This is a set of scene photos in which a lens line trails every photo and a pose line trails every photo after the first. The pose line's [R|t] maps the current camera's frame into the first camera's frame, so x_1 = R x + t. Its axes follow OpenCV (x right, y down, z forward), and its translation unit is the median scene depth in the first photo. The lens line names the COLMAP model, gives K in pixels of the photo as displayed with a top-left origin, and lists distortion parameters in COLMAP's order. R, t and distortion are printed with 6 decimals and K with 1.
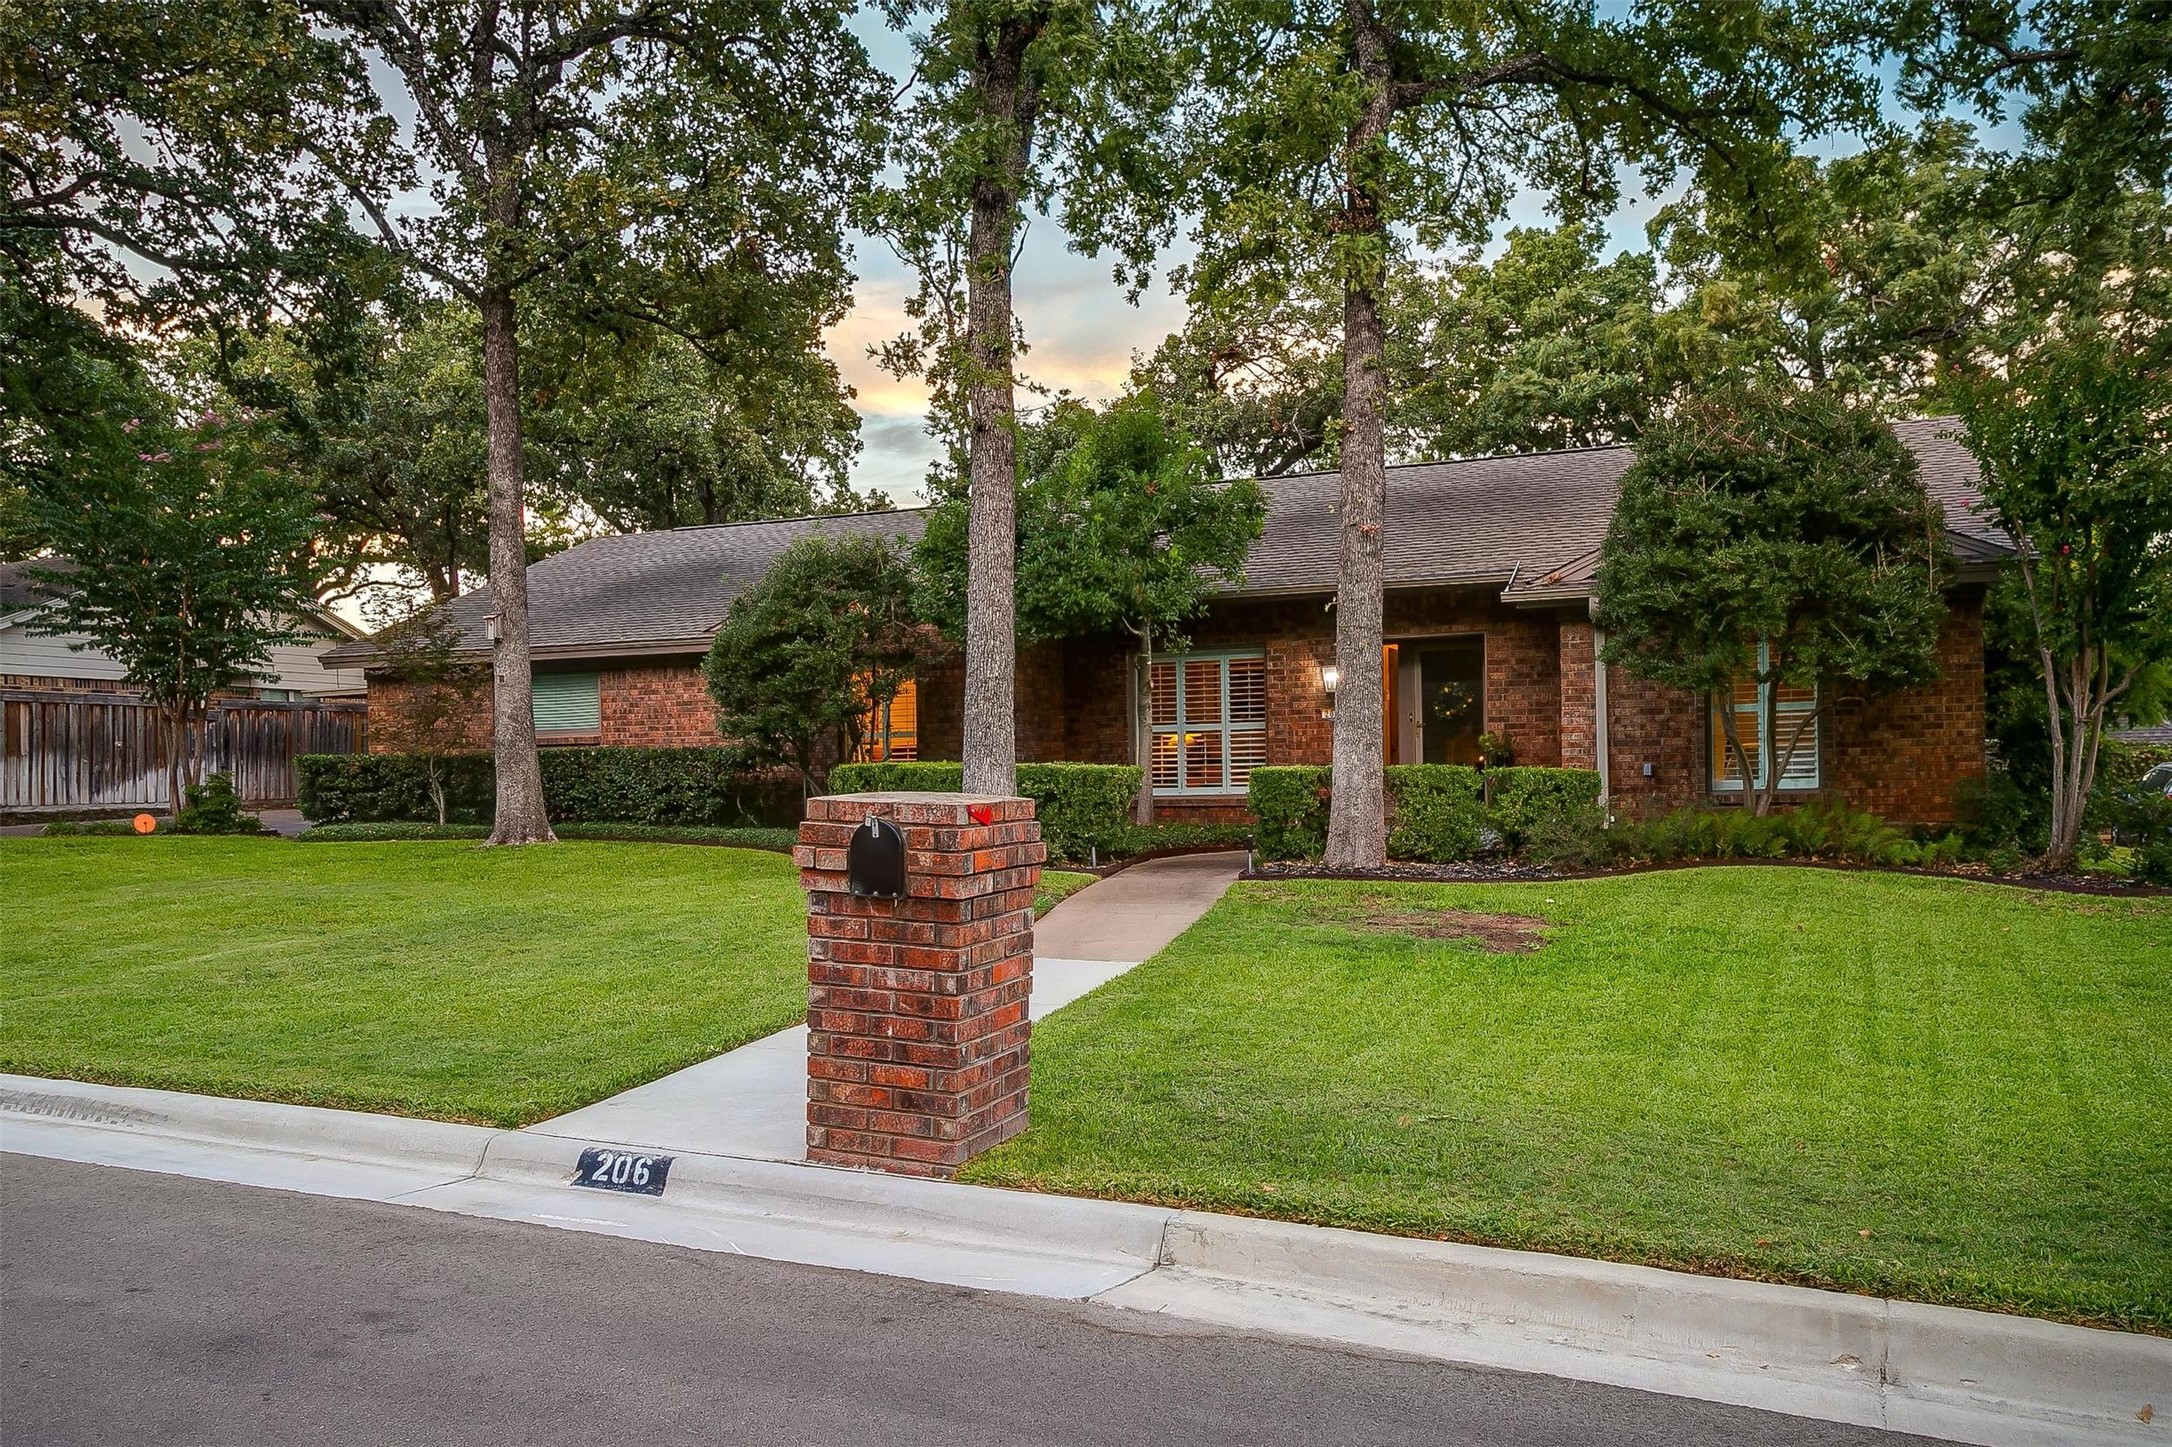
lens RADIAL K [[1631.8, 0, 1083.2], [0, 1631.8, 713.8], [0, 0, 1]] dist [-0.001550, 0.002199]
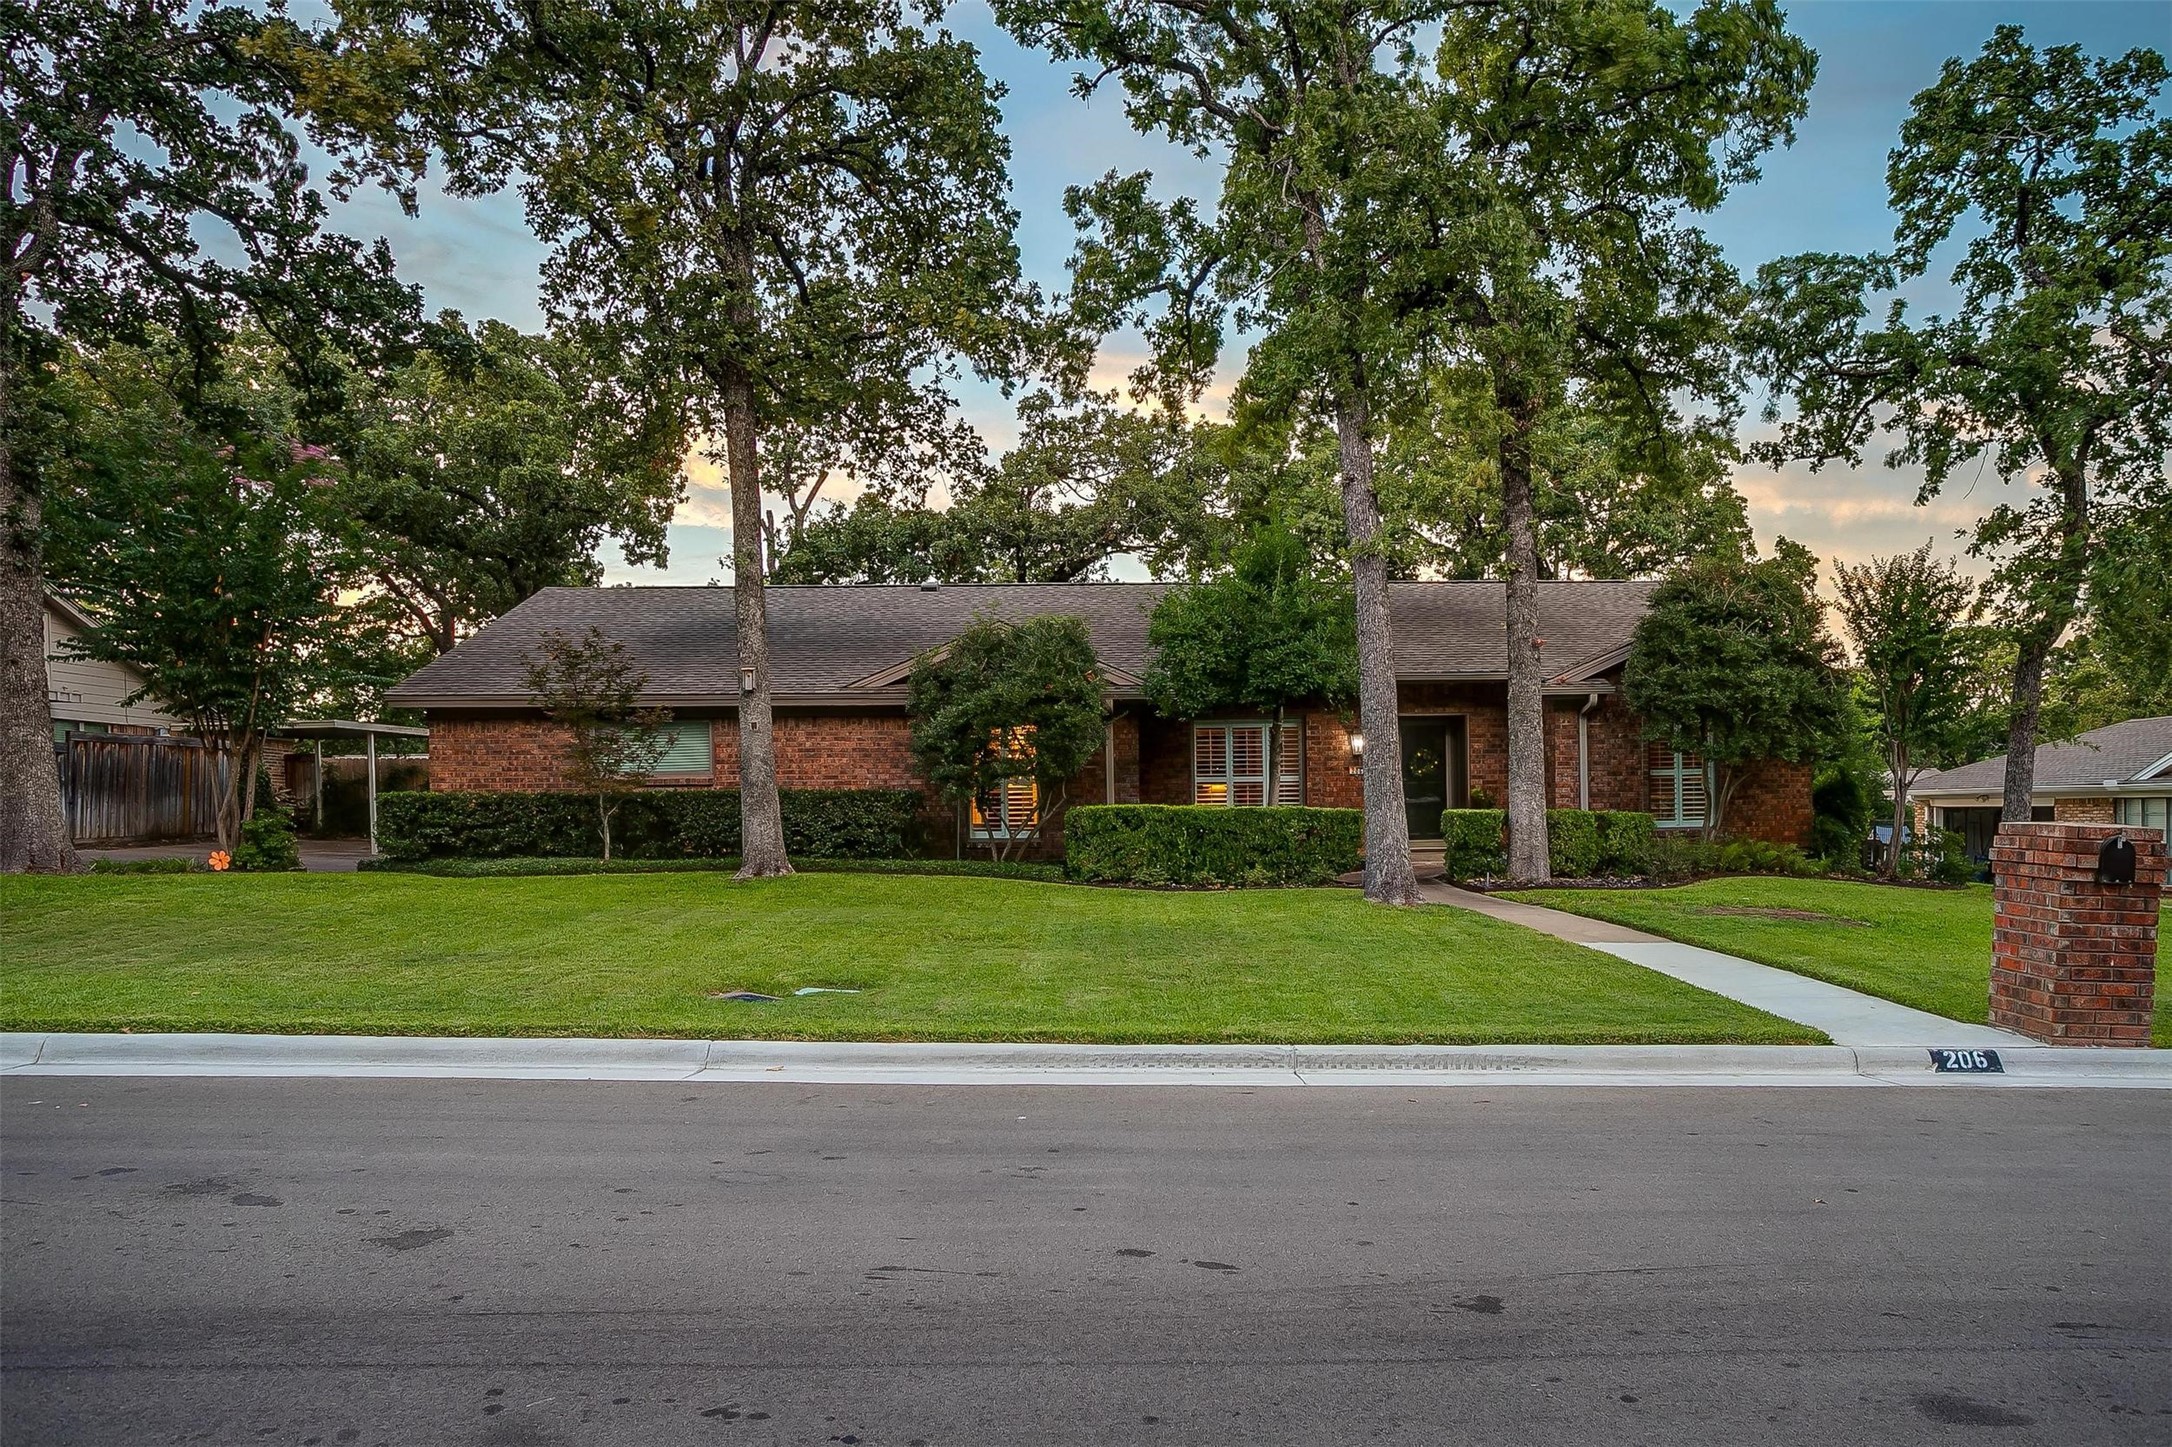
lens RADIAL K [[1424.4, 0, 1098.7], [0, 1424.4, 730.0], [0, 0, 1]] dist [-0.006212, -0.000658]
pose [[0.910819, 0.030082, 0.411709, -0.529100], [-0.019716, 0.999373, -0.029402, 0.005331], [-0.412336, 0.018662, 0.910841, 0.027415]]
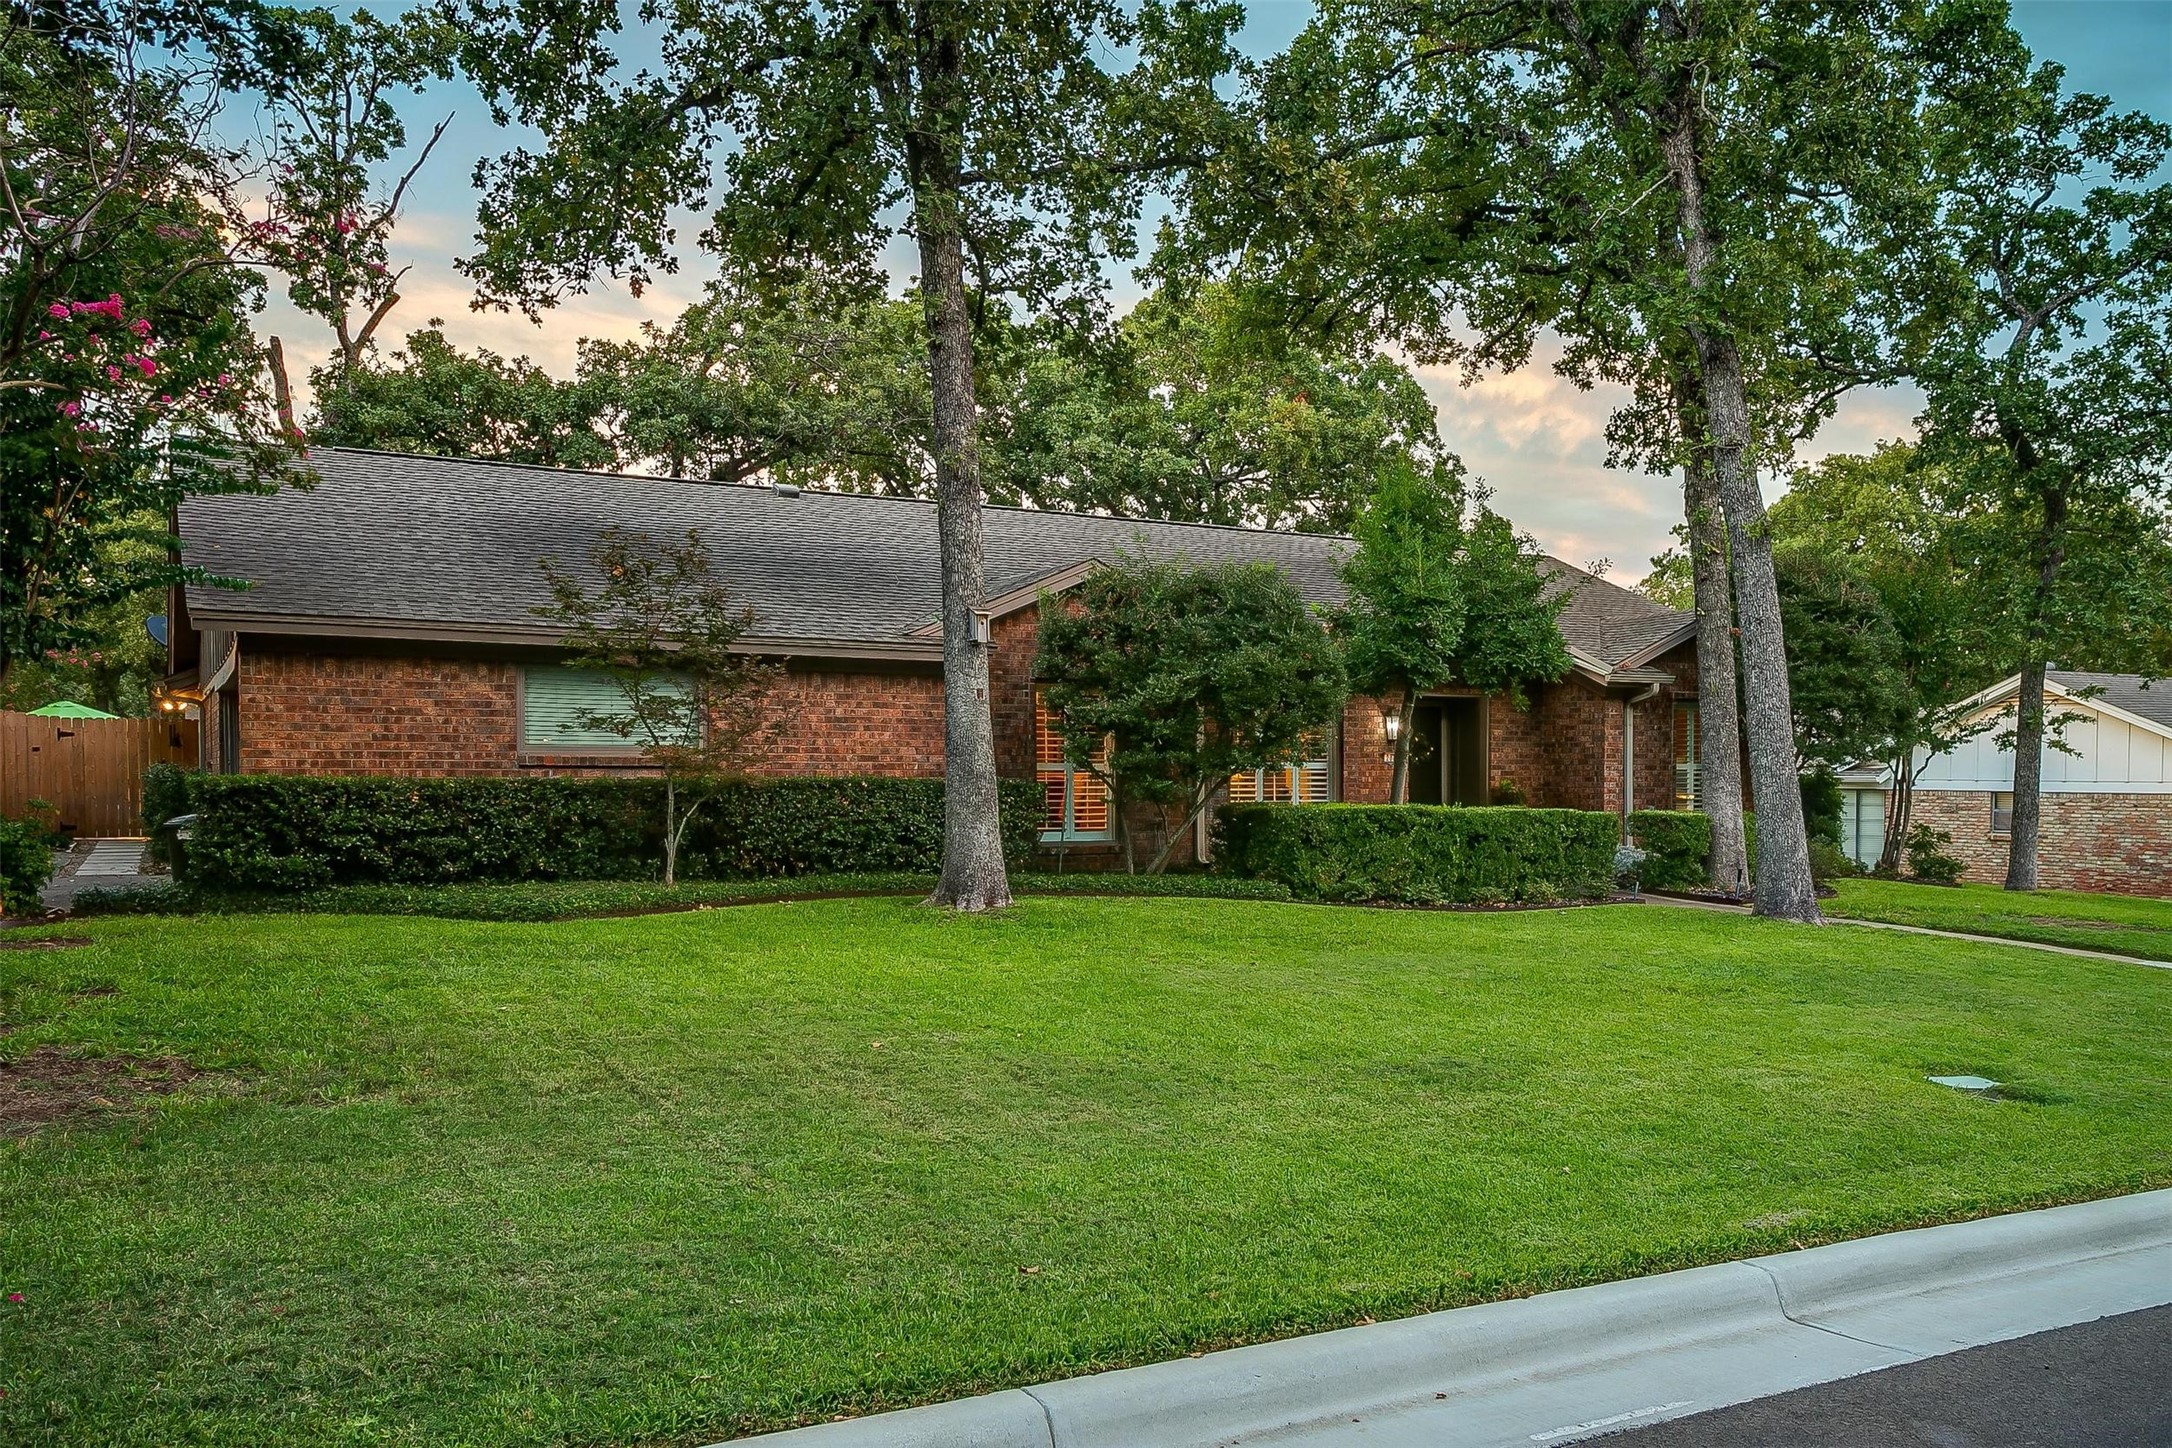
lens RADIAL K [[1631.8, 0, 1089.0], [0, 1631.8, 735.0], [0, 0, 1]] dist [-0.001550, 0.002199]
pose [[0.609071, 0.033789, 0.792396, -0.912805], [-0.042373, 0.999052, -0.010032, 0.004357], [-0.791983, -0.027466, 0.609925, 0.471282]]
